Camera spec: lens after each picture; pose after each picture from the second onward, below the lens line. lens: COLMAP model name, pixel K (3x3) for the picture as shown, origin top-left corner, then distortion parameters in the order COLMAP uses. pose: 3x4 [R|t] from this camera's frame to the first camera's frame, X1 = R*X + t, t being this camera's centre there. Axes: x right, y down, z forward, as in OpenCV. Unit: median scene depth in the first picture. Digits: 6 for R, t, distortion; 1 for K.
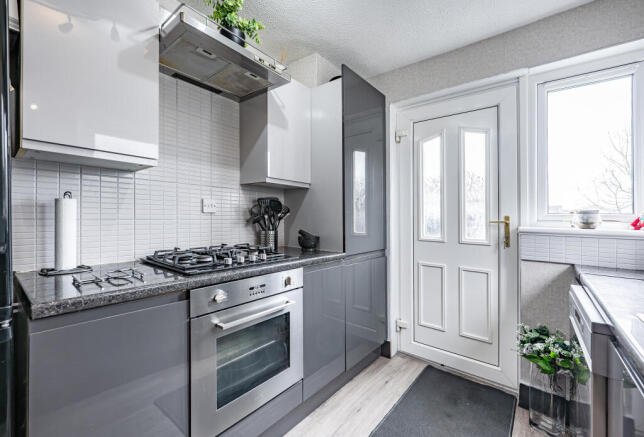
lens RADIAL K [[276.9, 0, 319.7], [0, 276.9, 211.3], [0, 0, 1]] dist [0.001898, -0.007489]
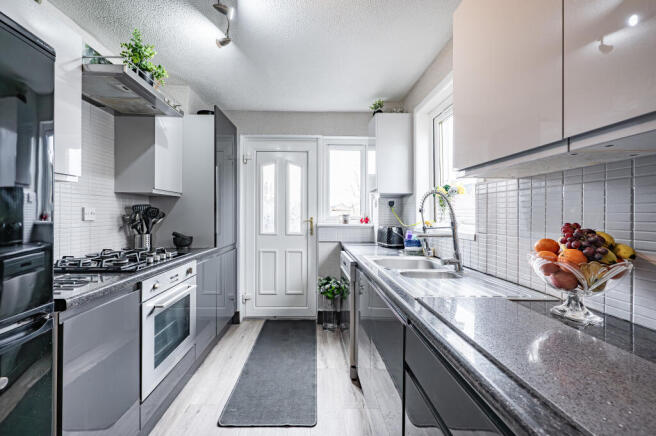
lens RADIAL K [[273.6, 0, 327.8], [0, 273.6, 209.9], [0, 0, 1]] dist [0.000484, -0.000037]
pose [[0.741983, -0.002147, 0.670415, -0.389207], [-0.005767, 0.999937, 0.009585, -0.045650], [-0.670394, -0.010978, 0.741924, -0.330379]]
